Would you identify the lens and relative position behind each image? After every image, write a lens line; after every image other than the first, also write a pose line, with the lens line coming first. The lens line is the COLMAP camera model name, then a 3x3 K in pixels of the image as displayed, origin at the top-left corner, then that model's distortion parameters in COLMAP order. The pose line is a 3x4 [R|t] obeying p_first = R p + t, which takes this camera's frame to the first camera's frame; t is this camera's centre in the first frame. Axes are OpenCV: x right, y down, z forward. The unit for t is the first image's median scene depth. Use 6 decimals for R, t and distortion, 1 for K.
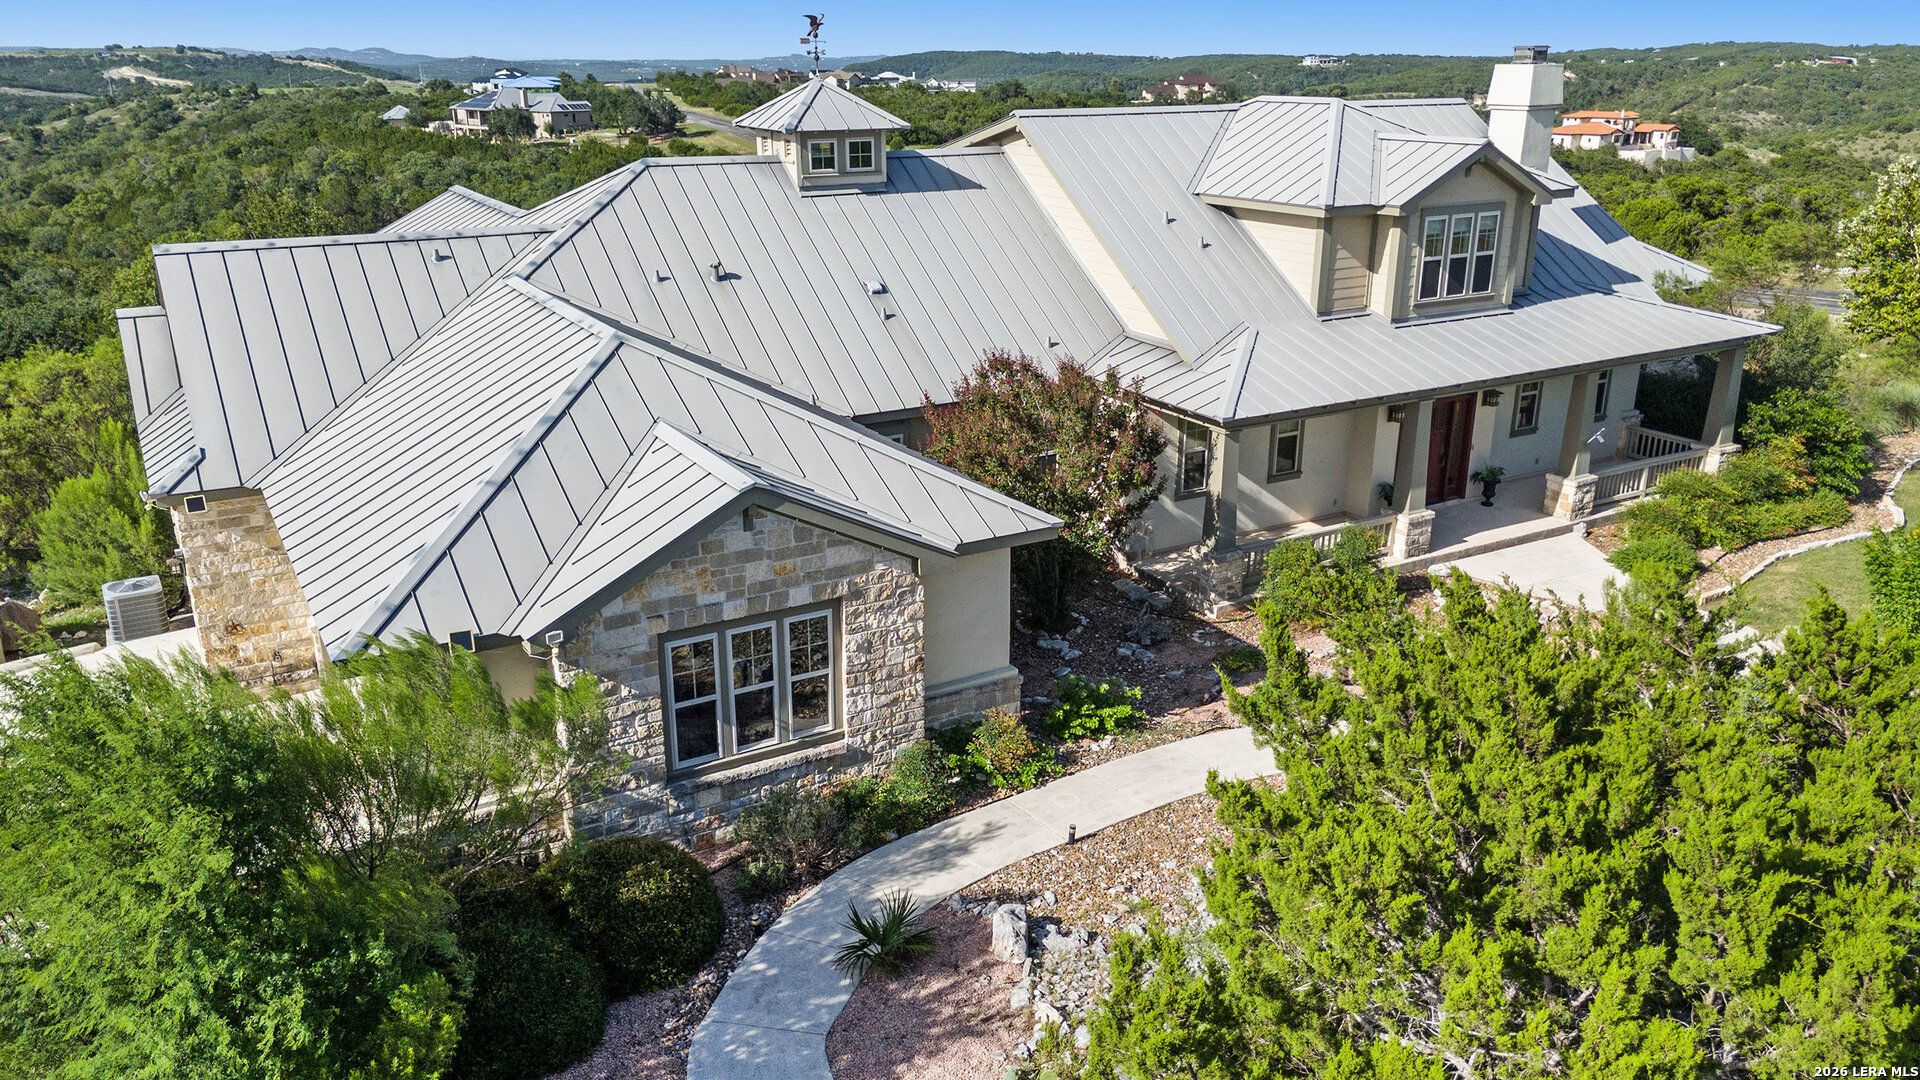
lens RADIAL K [[1423.7, 0, 965.1], [0, 1423.7, 531.6], [0, 0, 1]] dist [0.096649, -0.118480]
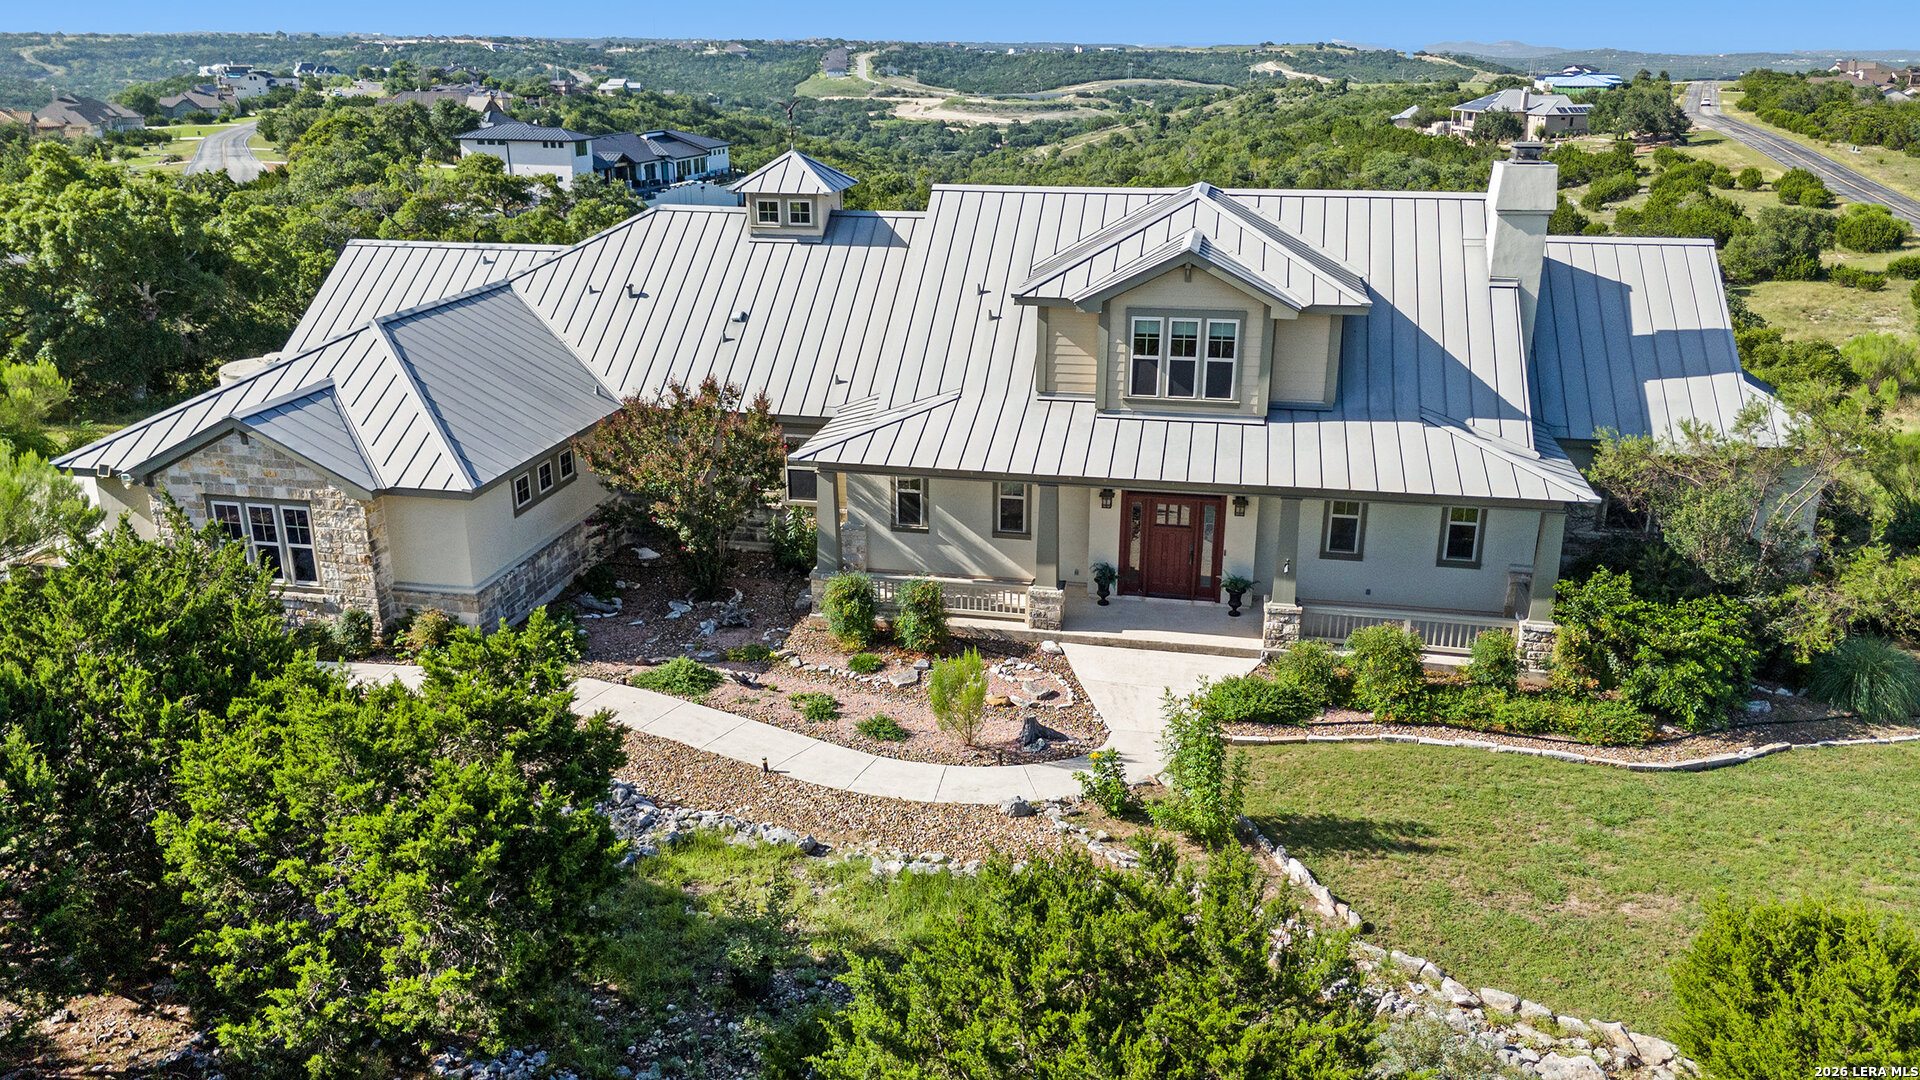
lens RADIAL K [[1423.7, 0, 965.1], [0, 1423.7, 531.6], [0, 0, 1]] dist [0.096649, -0.118480]
pose [[0.754550, 0.213778, -0.620446, 0.873304], [-0.210830, 0.974301, 0.079301, -0.119823], [0.621454, 0.070972, 0.780230, 0.127500]]
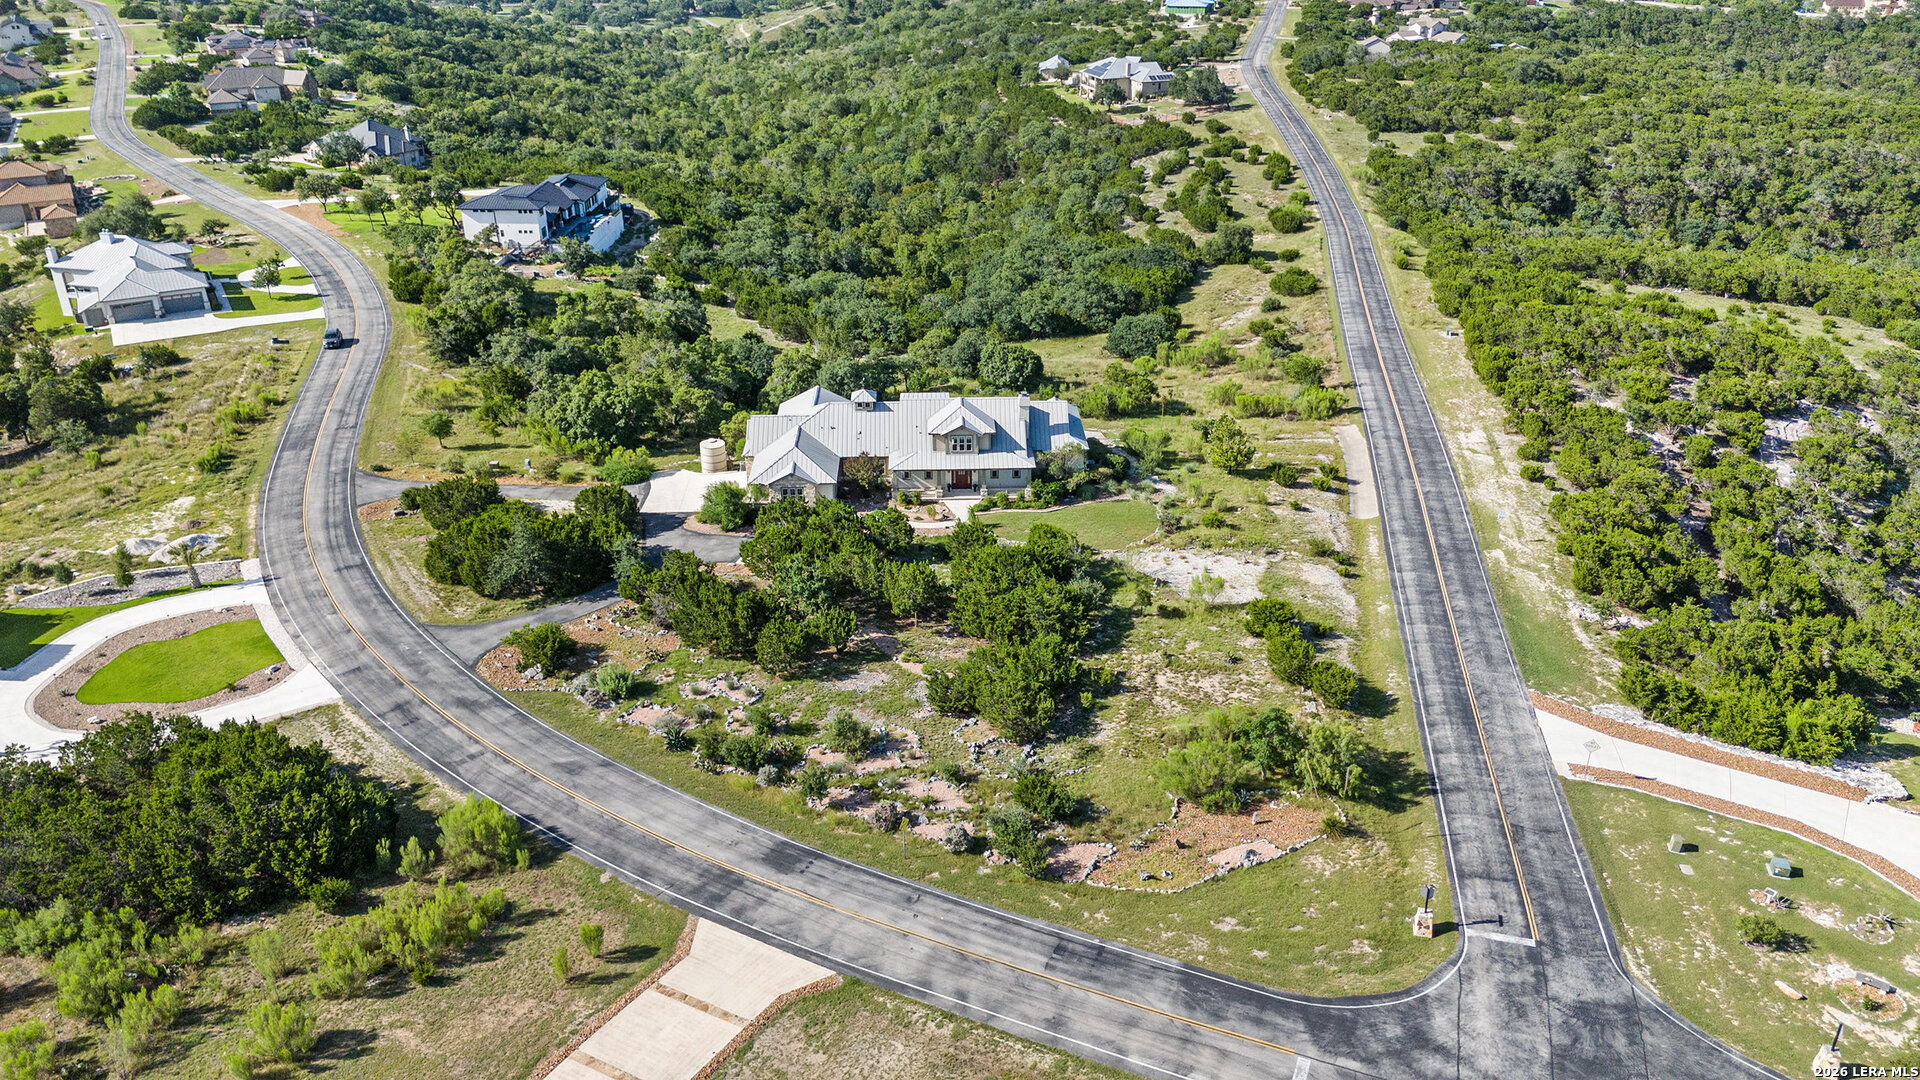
lens RADIAL K [[1423.7, 0, 965.1], [0, 1423.7, 531.6], [0, 0, 1]] dist [0.096649, -0.118480]
pose [[0.878396, 0.203251, -0.432561, 2.649332], [-0.147799, 0.976222, 0.158572, -0.698939], [0.454505, -0.075357, 0.887551, -3.603511]]
